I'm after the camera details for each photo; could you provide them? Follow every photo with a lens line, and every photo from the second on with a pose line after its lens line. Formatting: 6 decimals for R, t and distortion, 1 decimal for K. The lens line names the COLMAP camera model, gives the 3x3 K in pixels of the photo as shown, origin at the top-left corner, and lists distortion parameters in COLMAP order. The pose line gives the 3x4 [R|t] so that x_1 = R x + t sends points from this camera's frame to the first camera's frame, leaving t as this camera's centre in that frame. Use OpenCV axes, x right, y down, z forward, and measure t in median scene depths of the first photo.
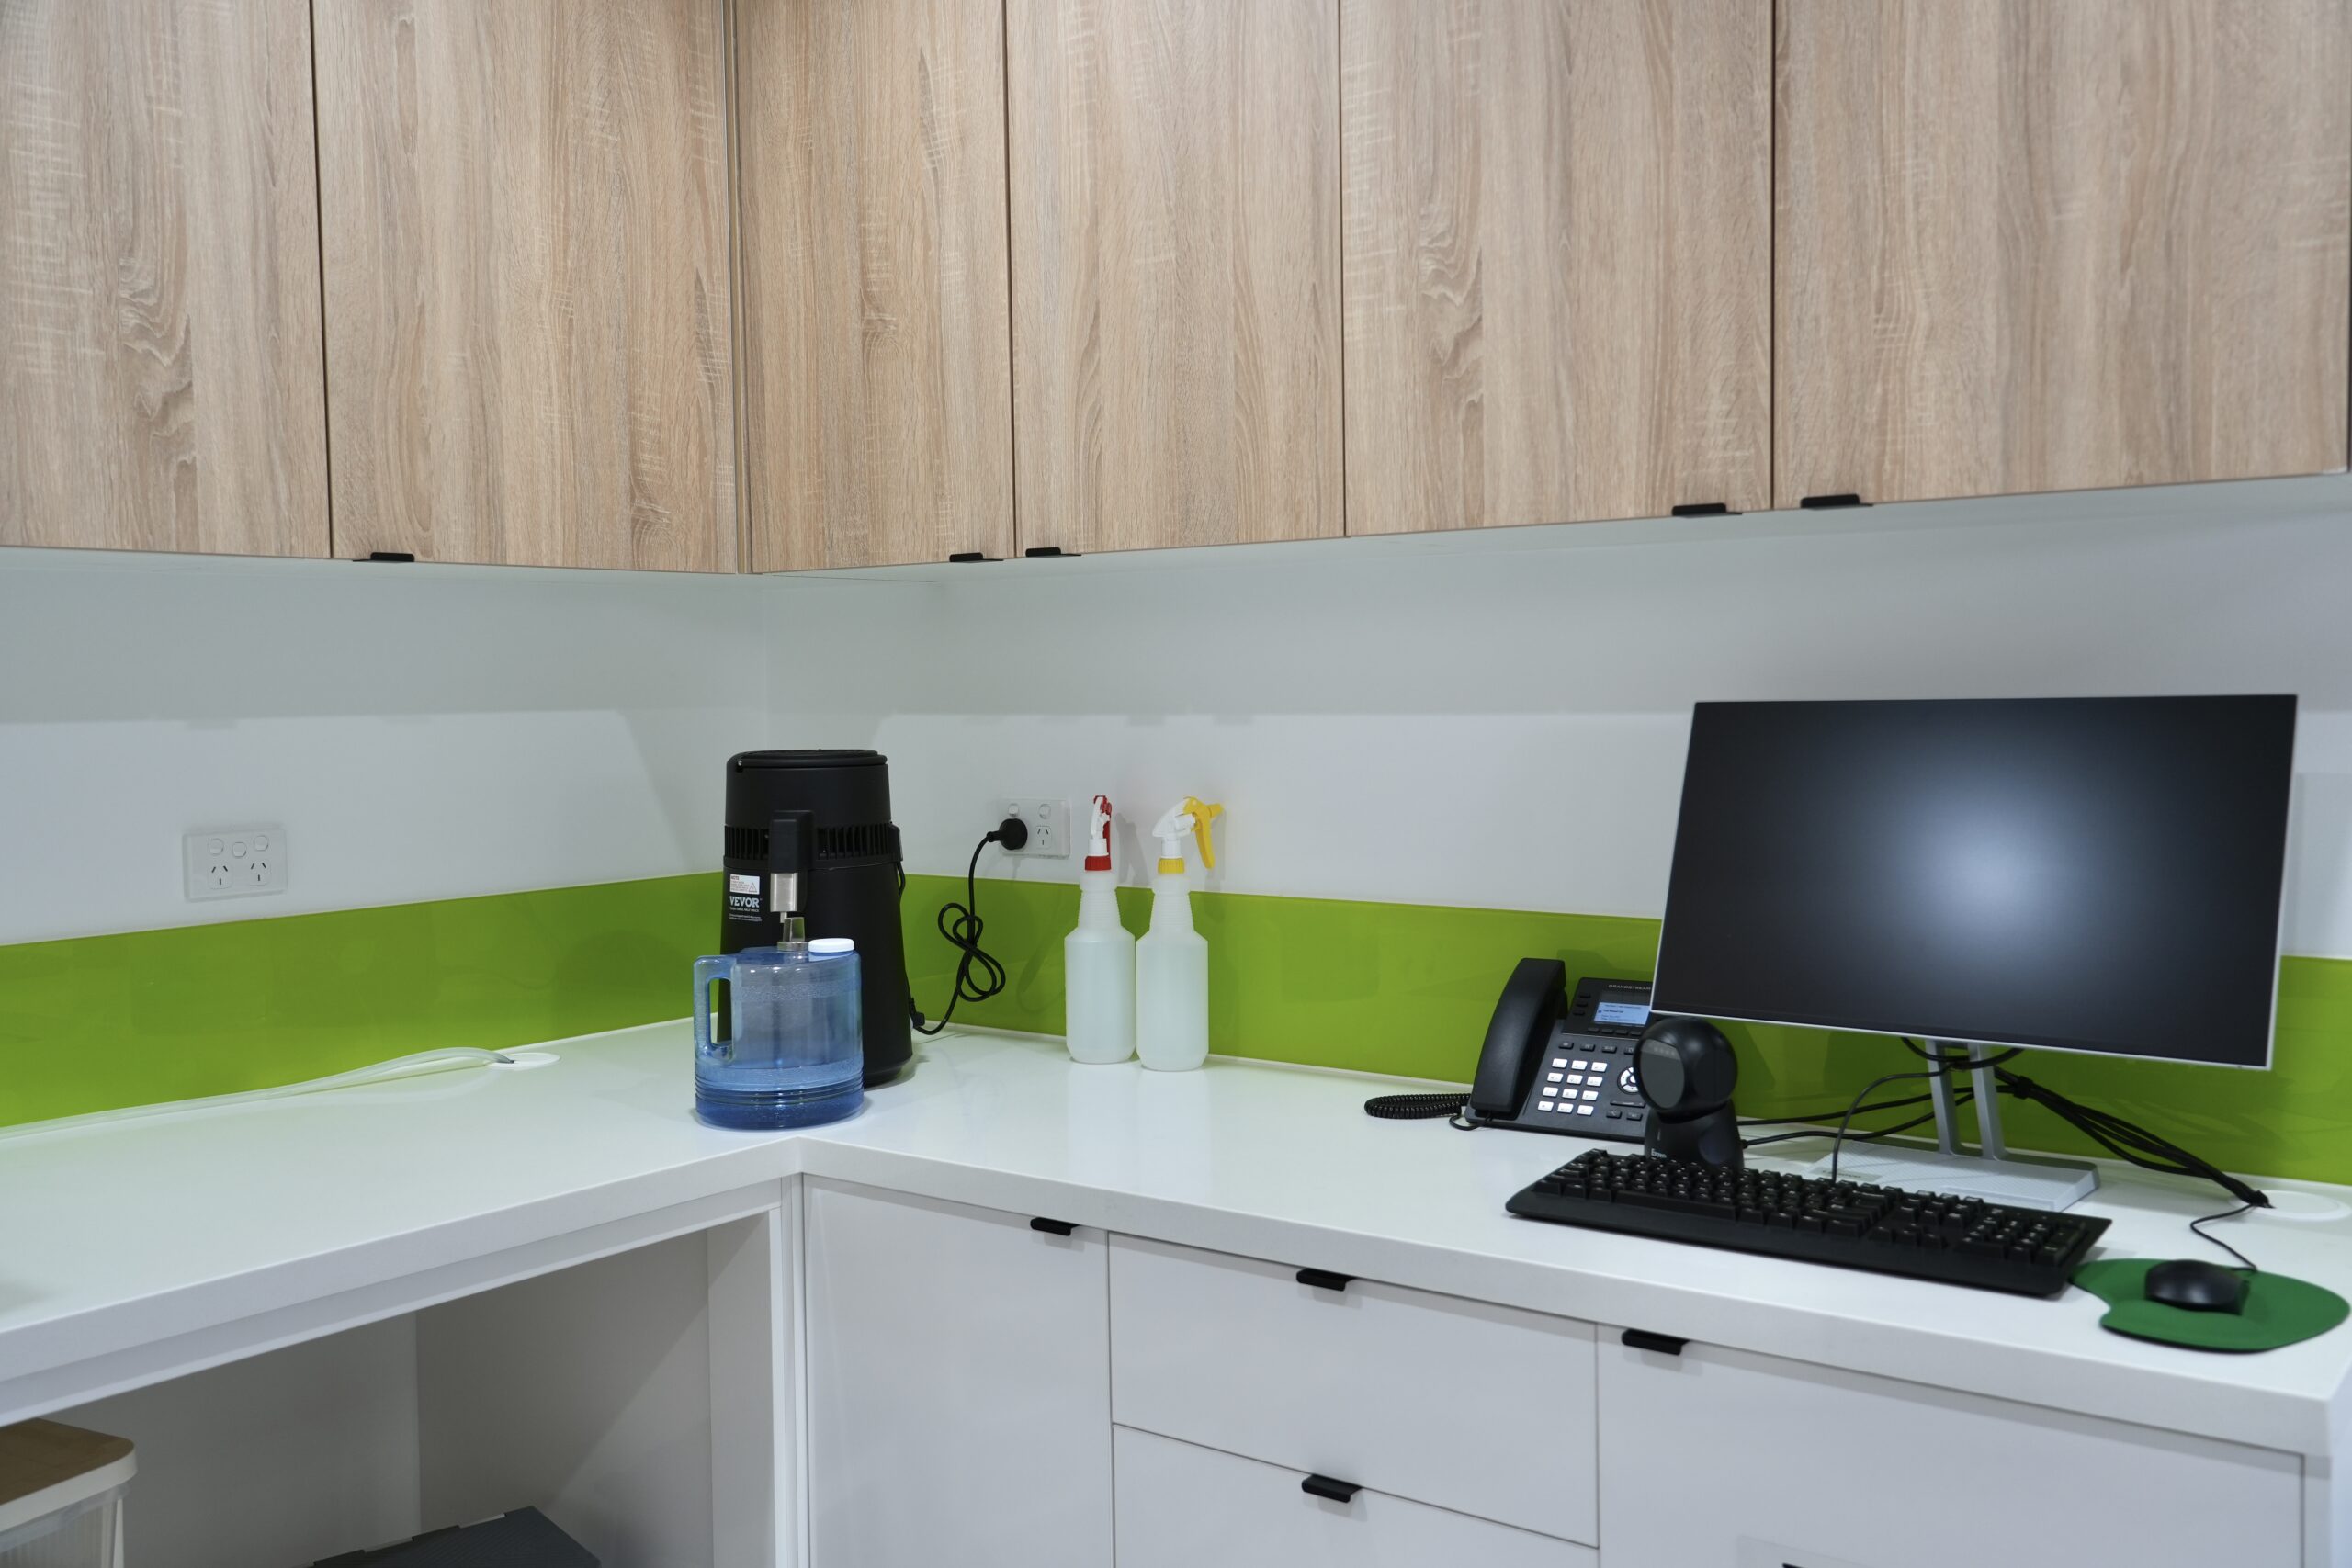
lens RADIAL K [[2088.7, 0, 1173.9], [0, 2088.7, 782.5], [0, 0, 1]] dist [0.010651, -0.000805]
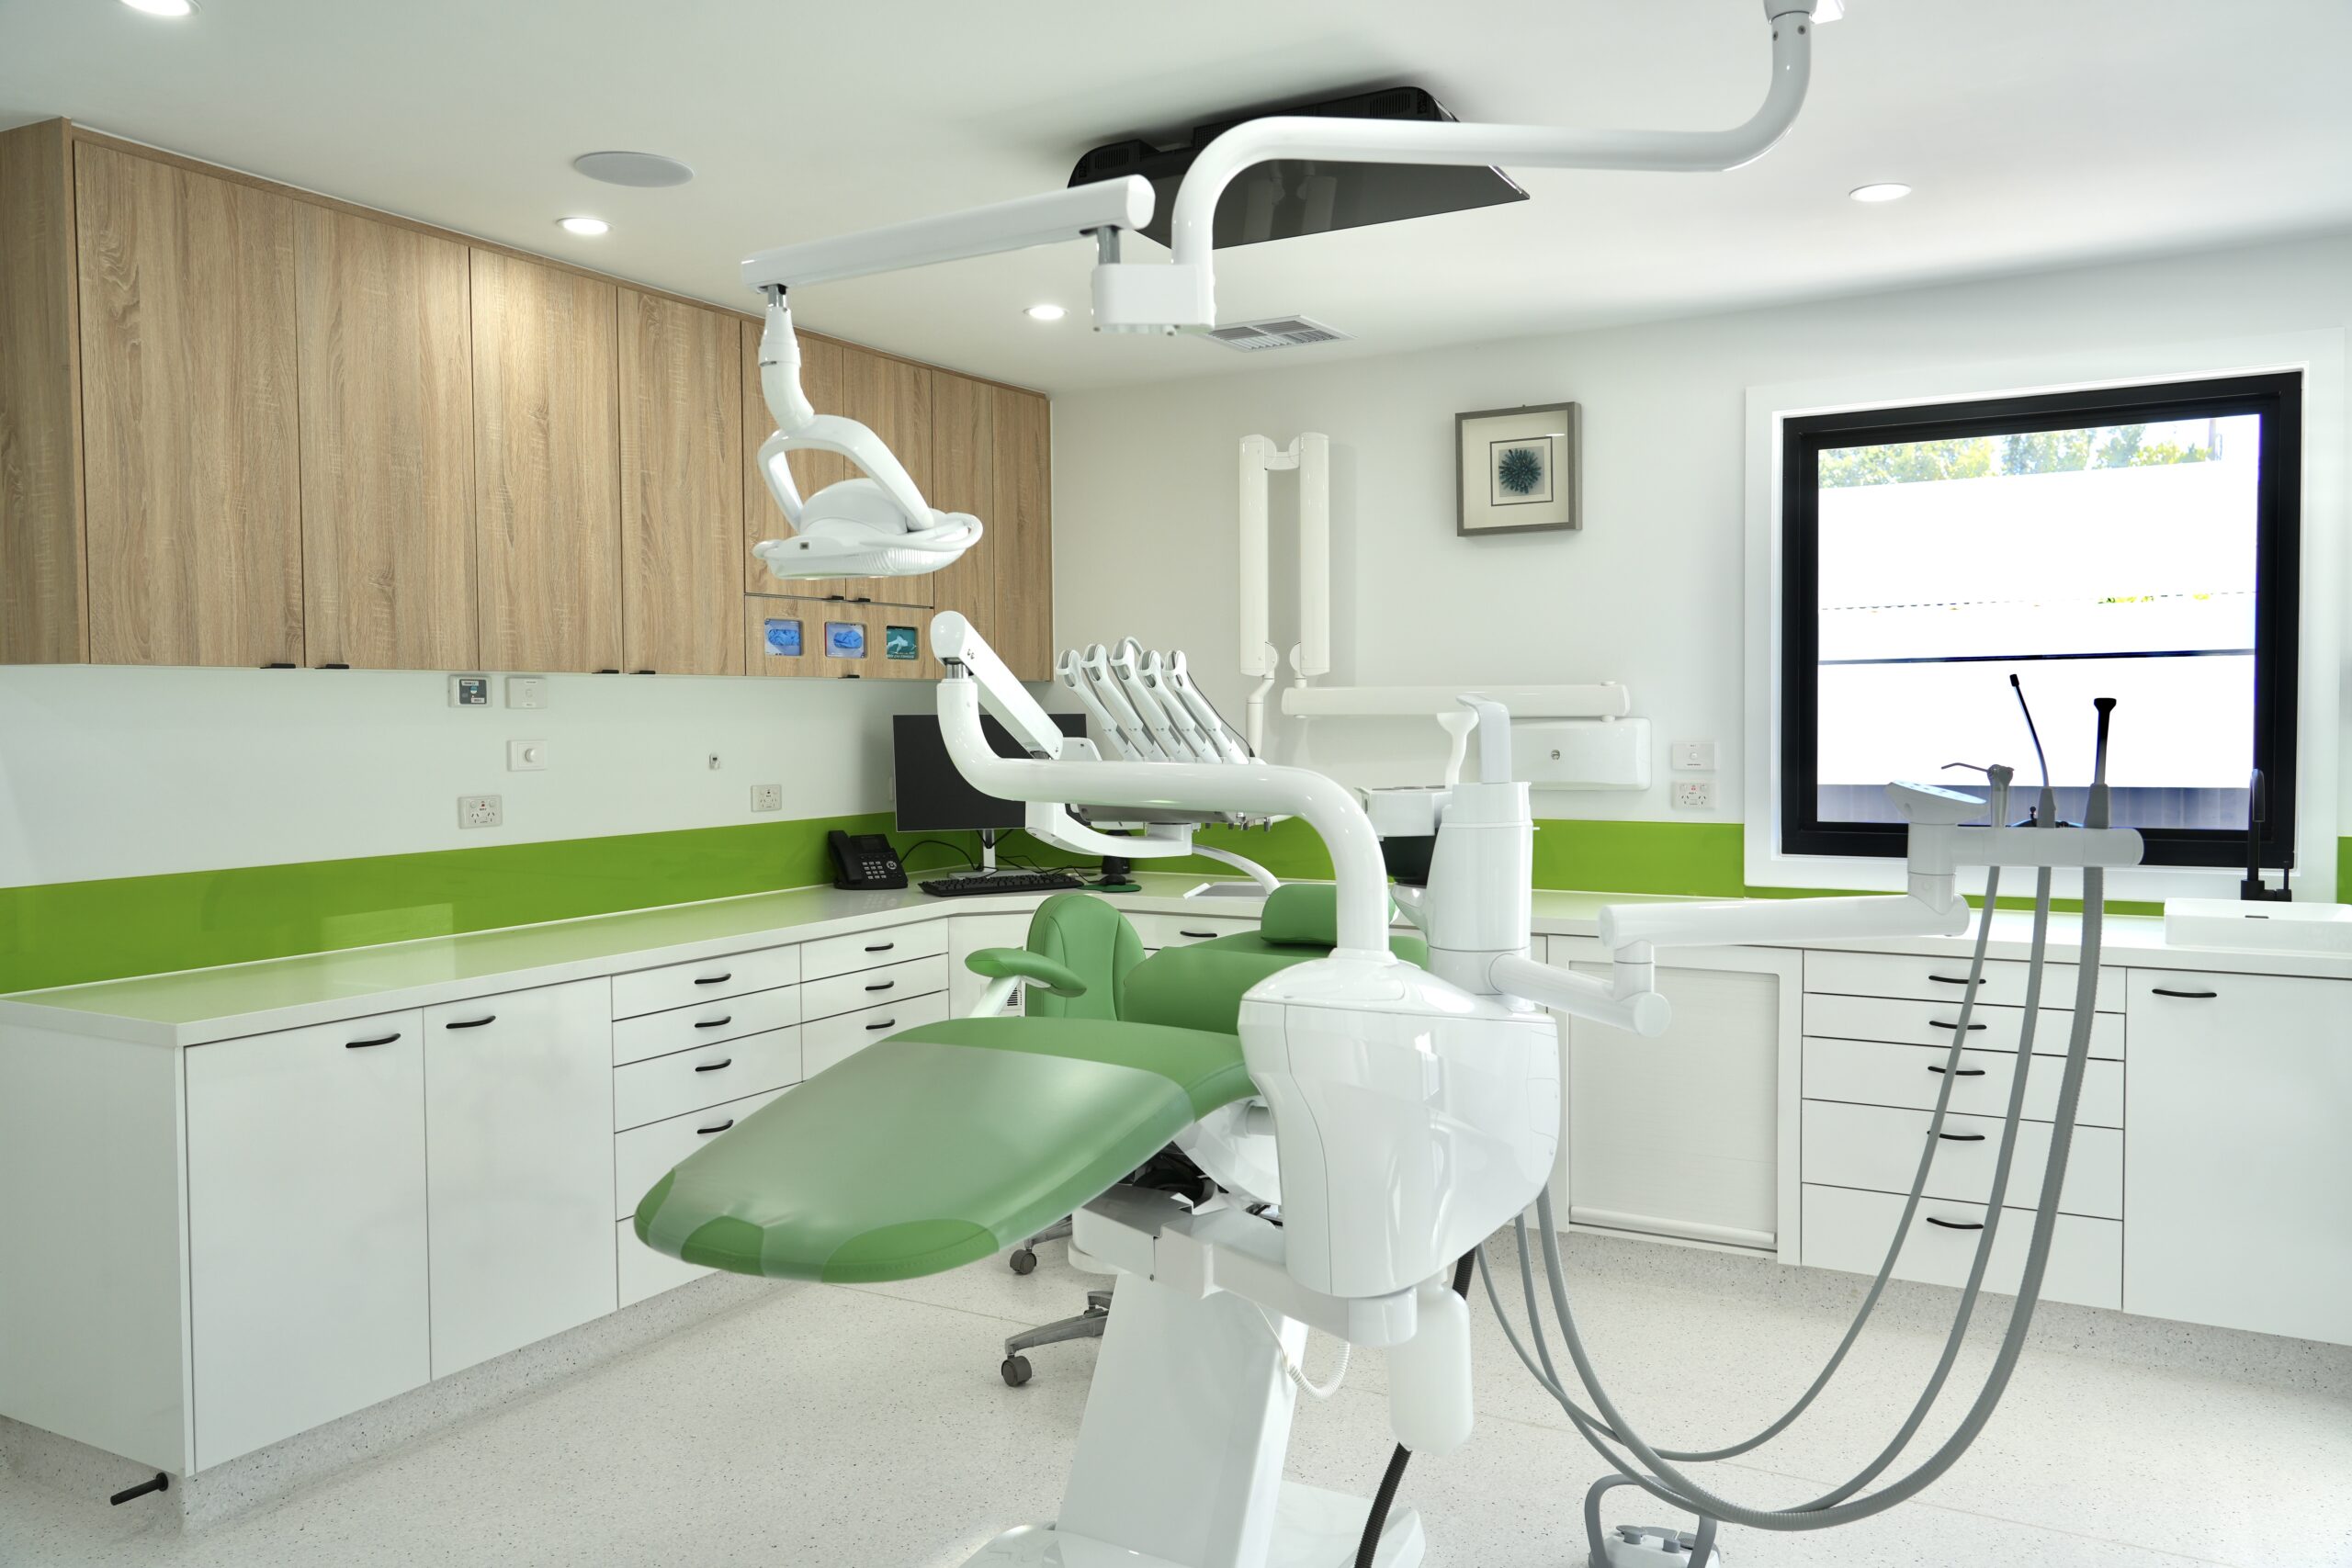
lens RADIAL K [[1767.3, 0, 1181.1], [0, 1767.3, 767.4], [0, 0, 1]] dist [0.000493, 0.005830]
pose [[0.988839, 0.000143, 0.148986, 0.244242], [0.002679, 0.999821, -0.018740, 0.007869], [-0.148962, 0.018930, 0.988662, -0.508641]]
